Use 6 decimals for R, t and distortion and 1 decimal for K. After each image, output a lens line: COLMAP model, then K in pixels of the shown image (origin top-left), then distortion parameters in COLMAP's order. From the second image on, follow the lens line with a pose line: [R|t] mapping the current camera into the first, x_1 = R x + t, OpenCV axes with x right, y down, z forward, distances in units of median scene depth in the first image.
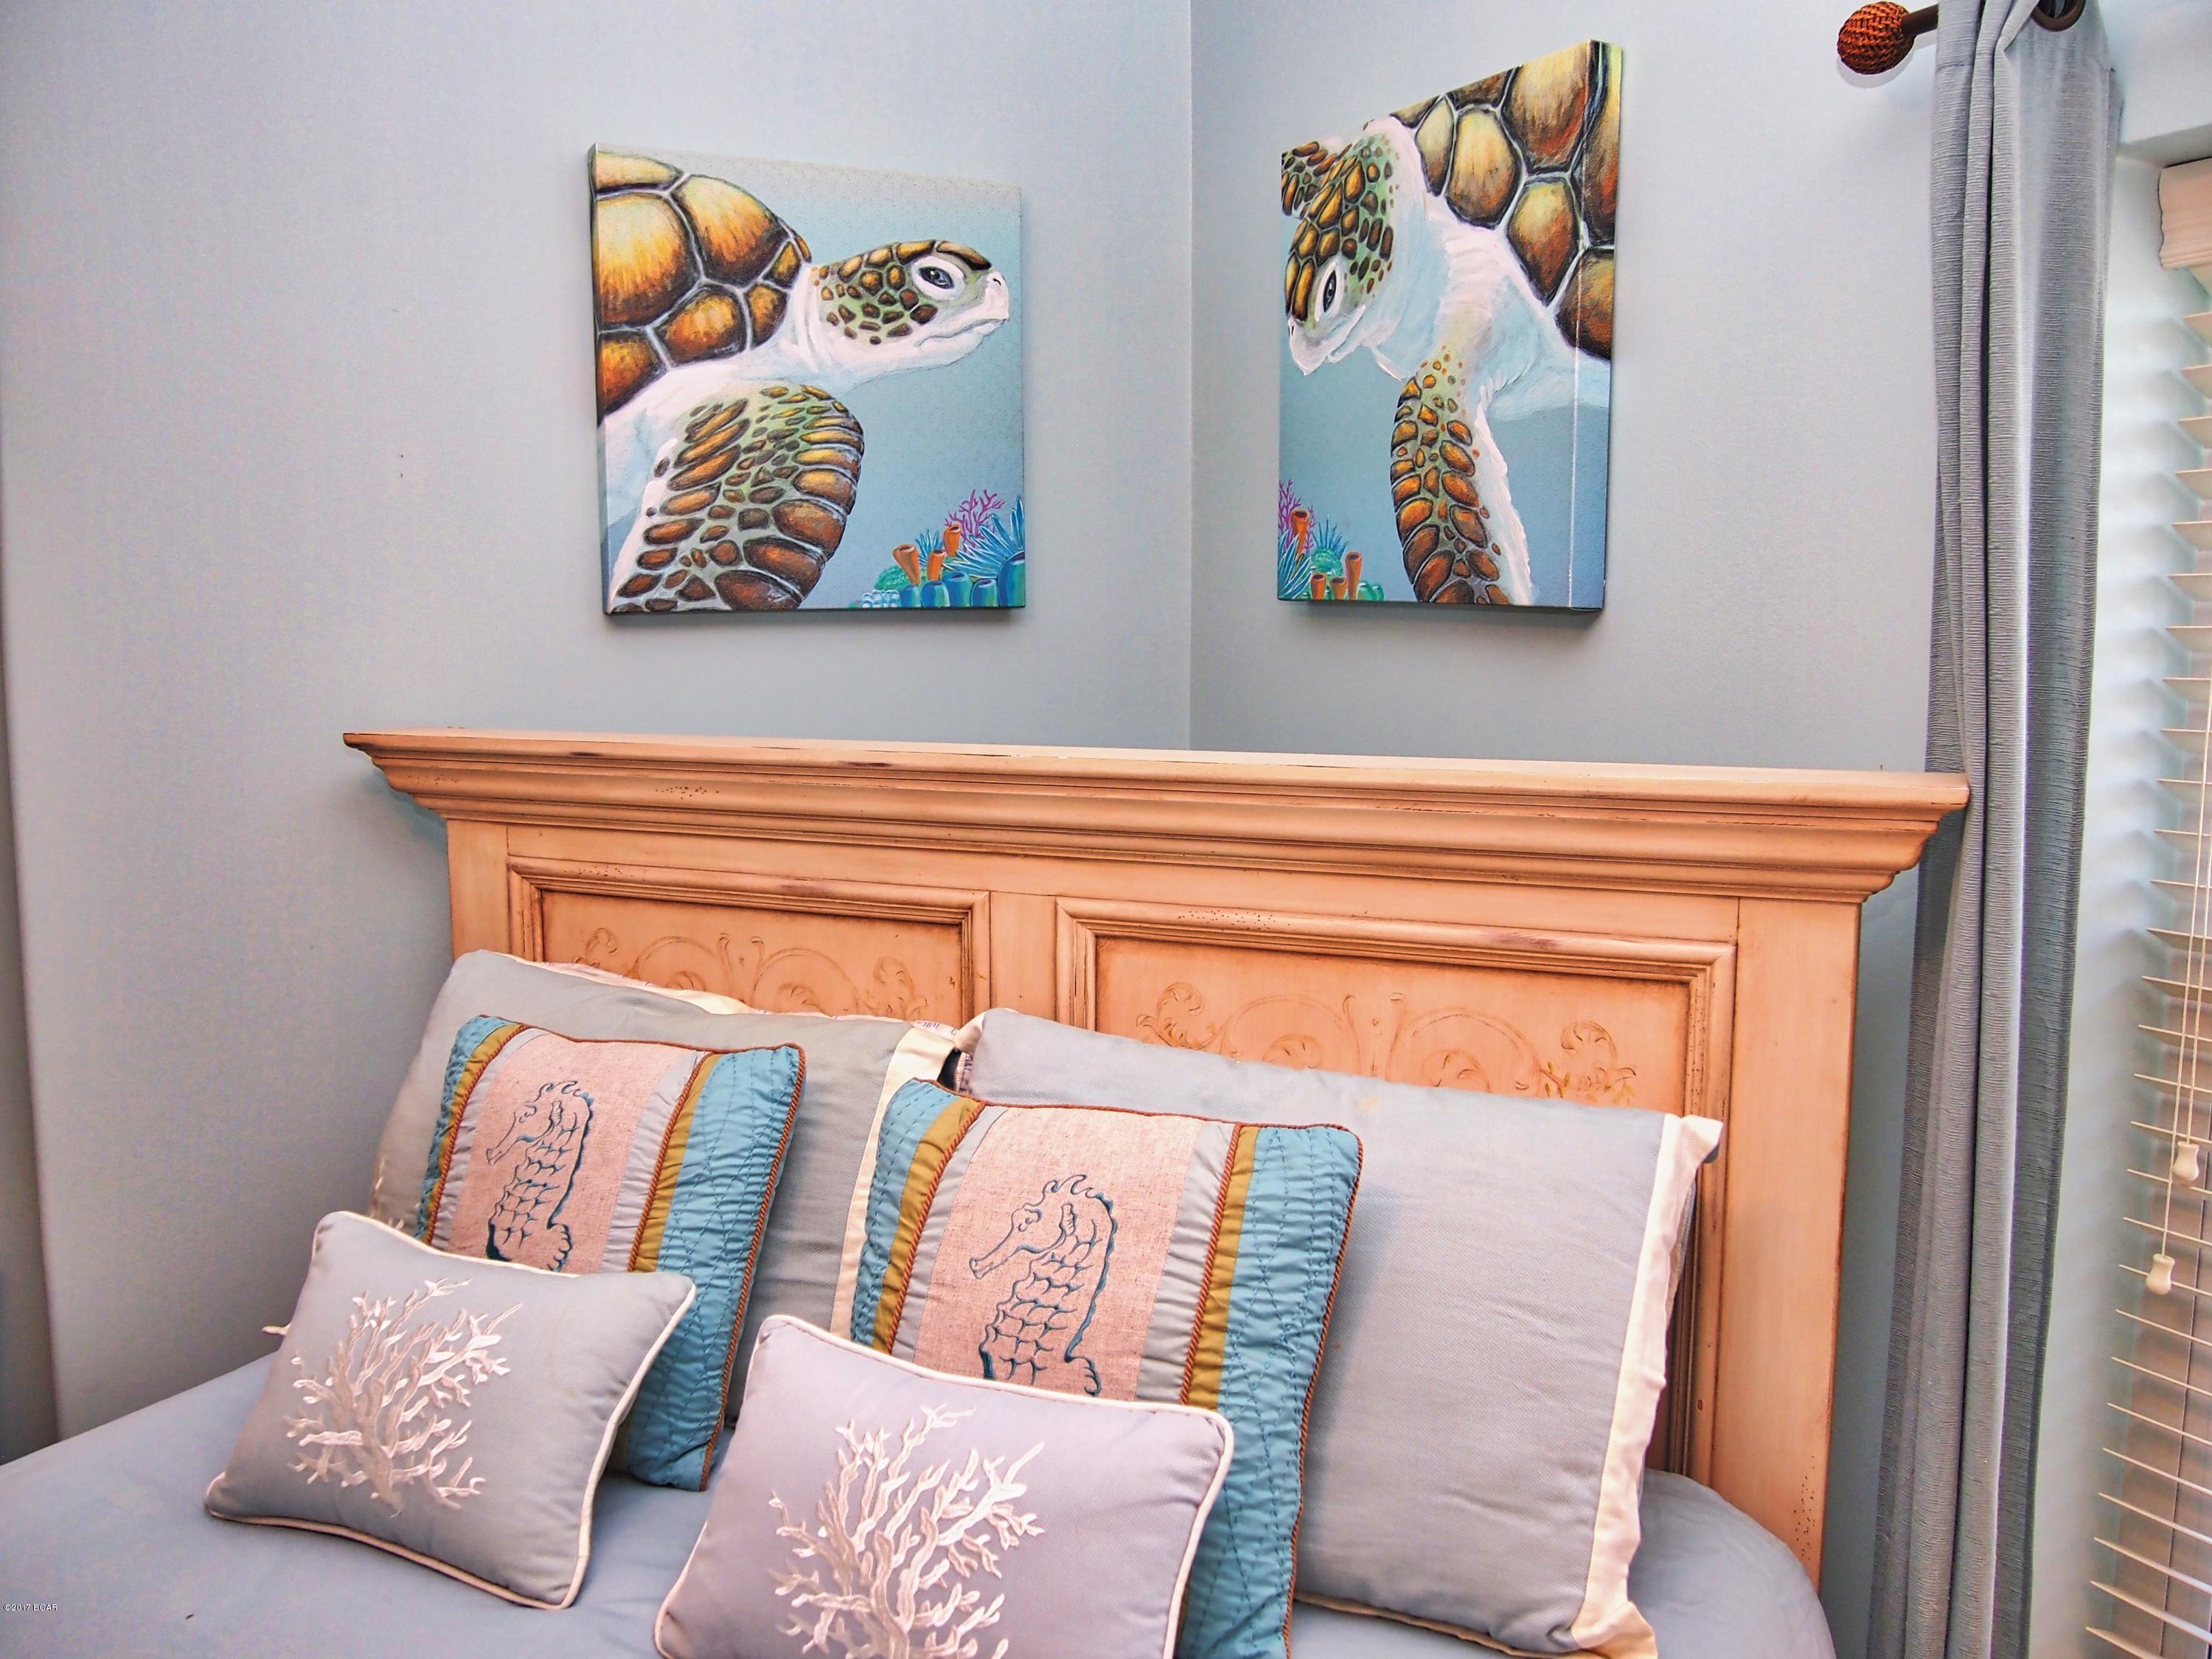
lens RADIAL K [[1717.5, 0, 1112.3], [0, 1717.5, 801.8], [0, 0, 1]] dist [-0.082051, 0.043035]
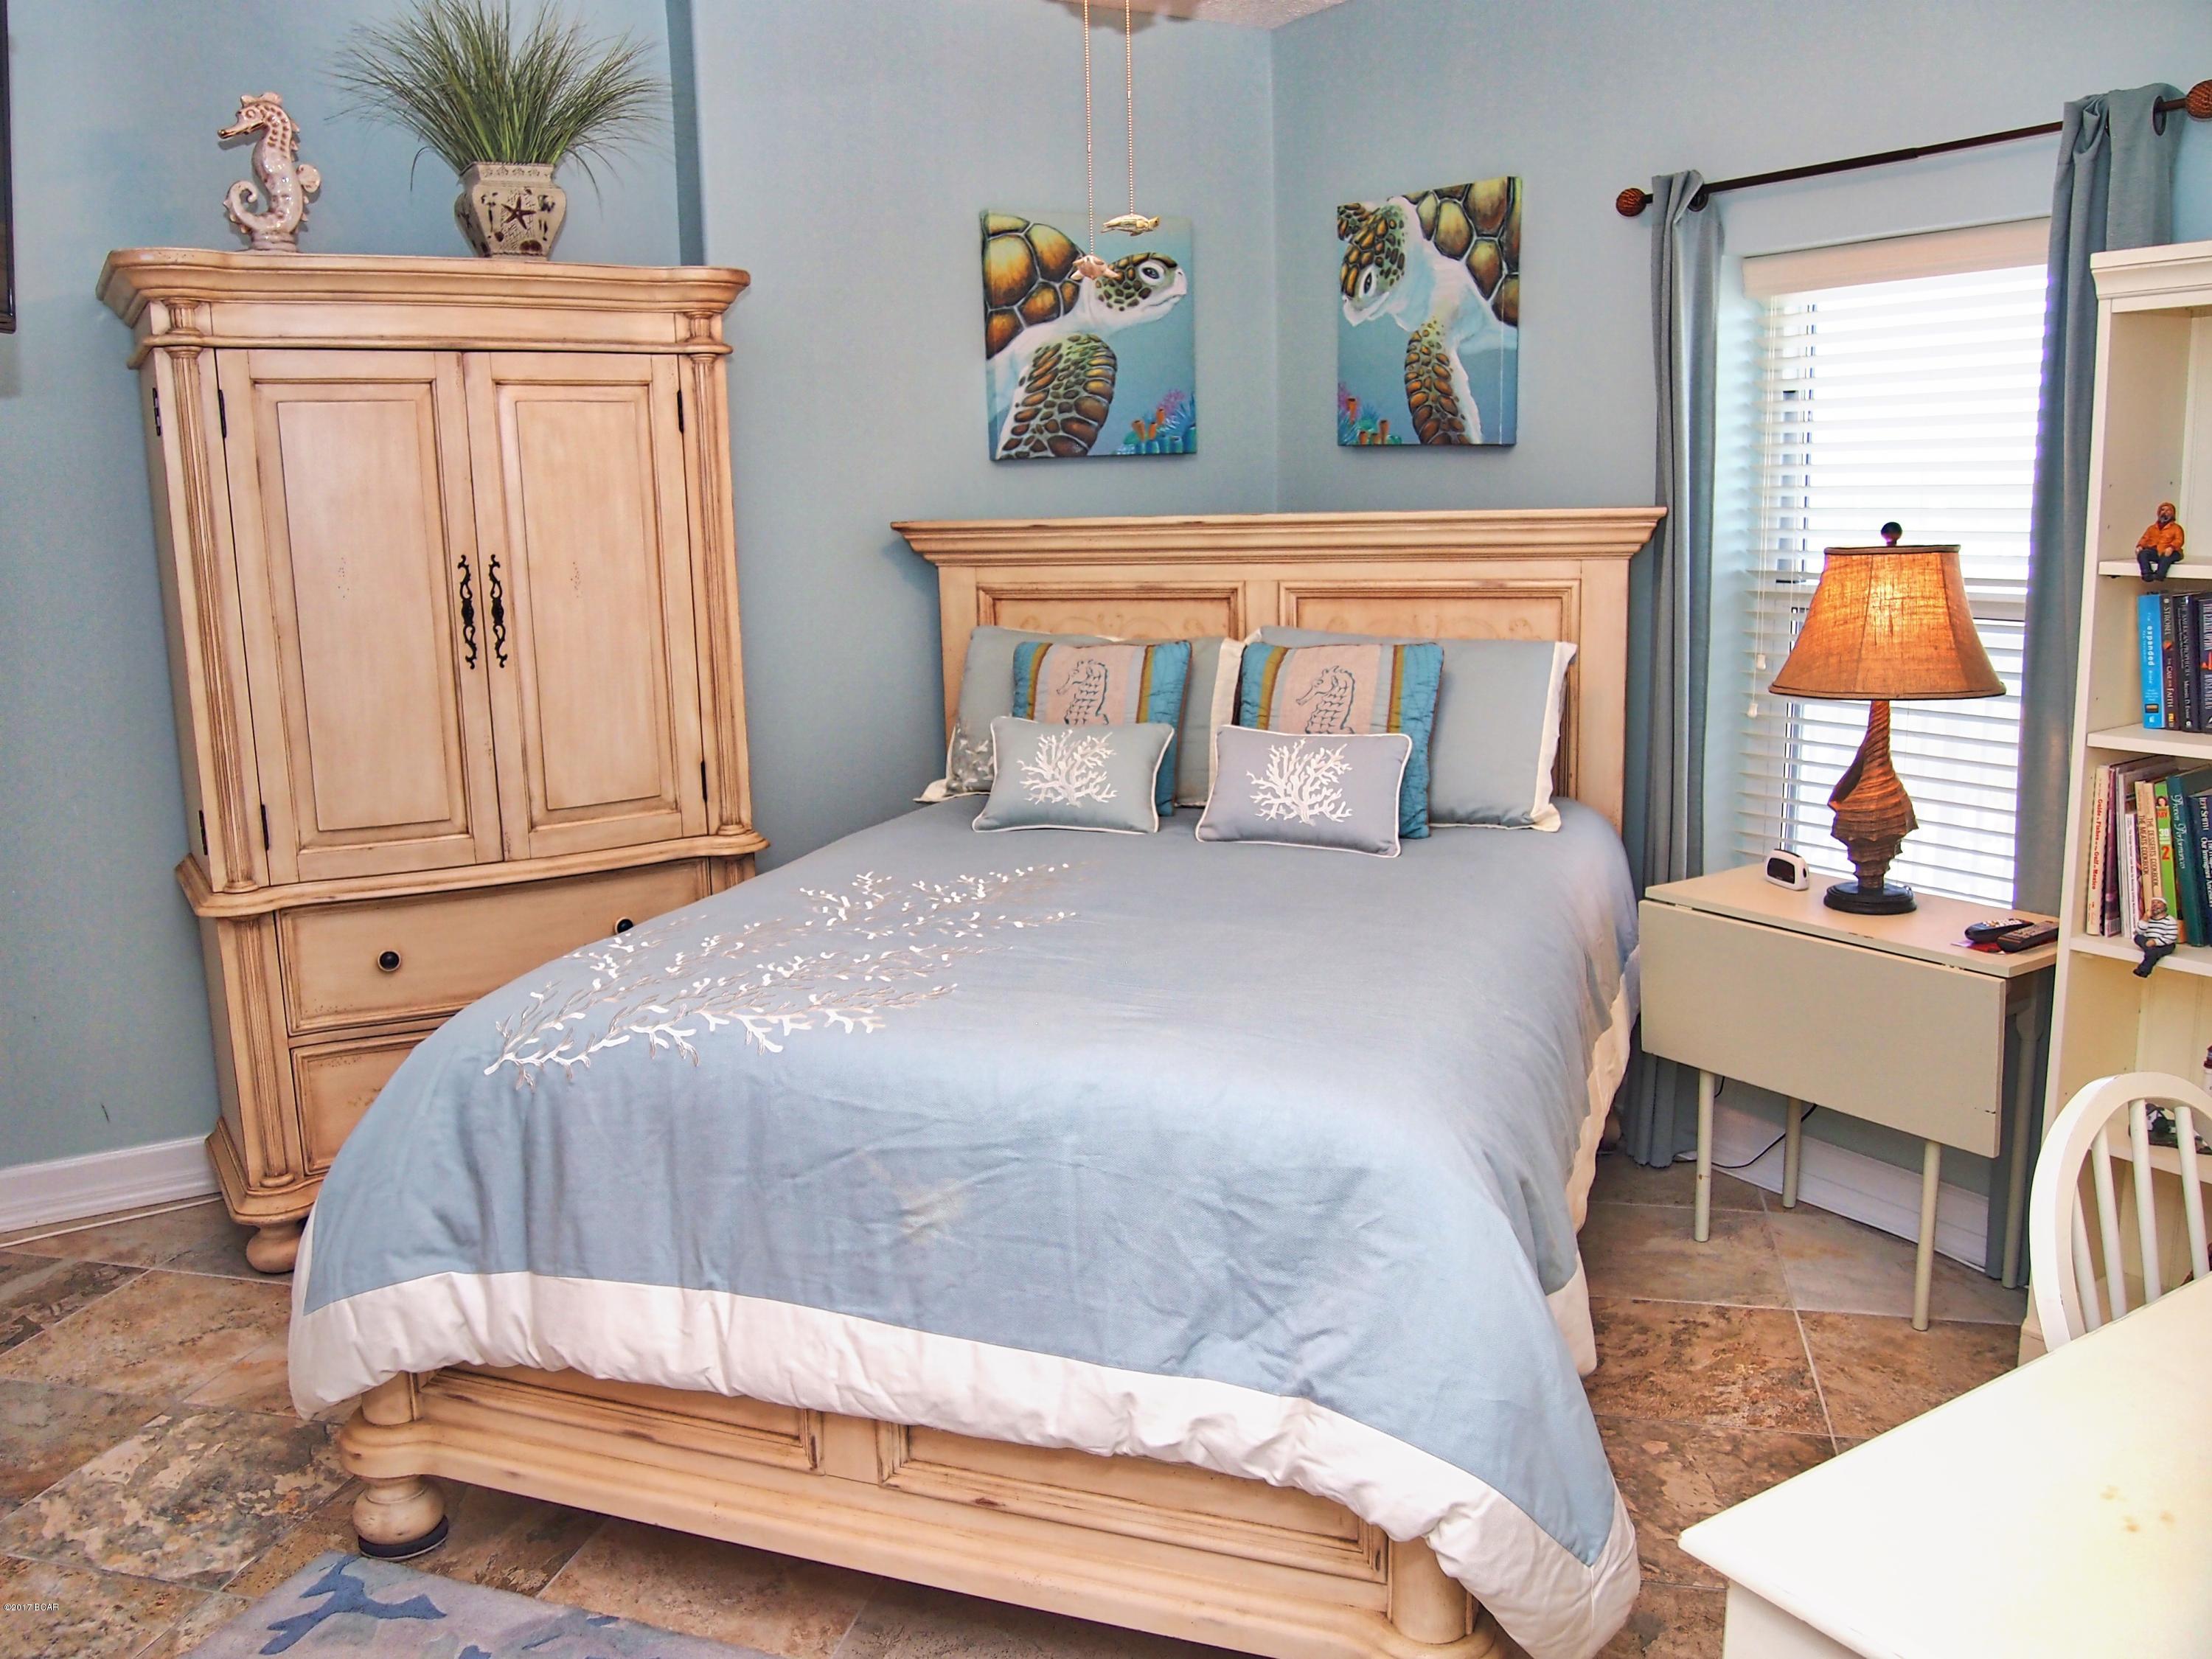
lens RADIAL K [[1717.5, 0, 1112.3], [0, 1717.5, 801.8], [0, 0, 1]] dist [-0.082051, 0.043035]
pose [[0.995214, -0.042400, 0.088036, -0.362836], [0.035493, 0.996275, 0.078589, 0.126652], [-0.091041, -0.075088, 0.993012, -0.952910]]
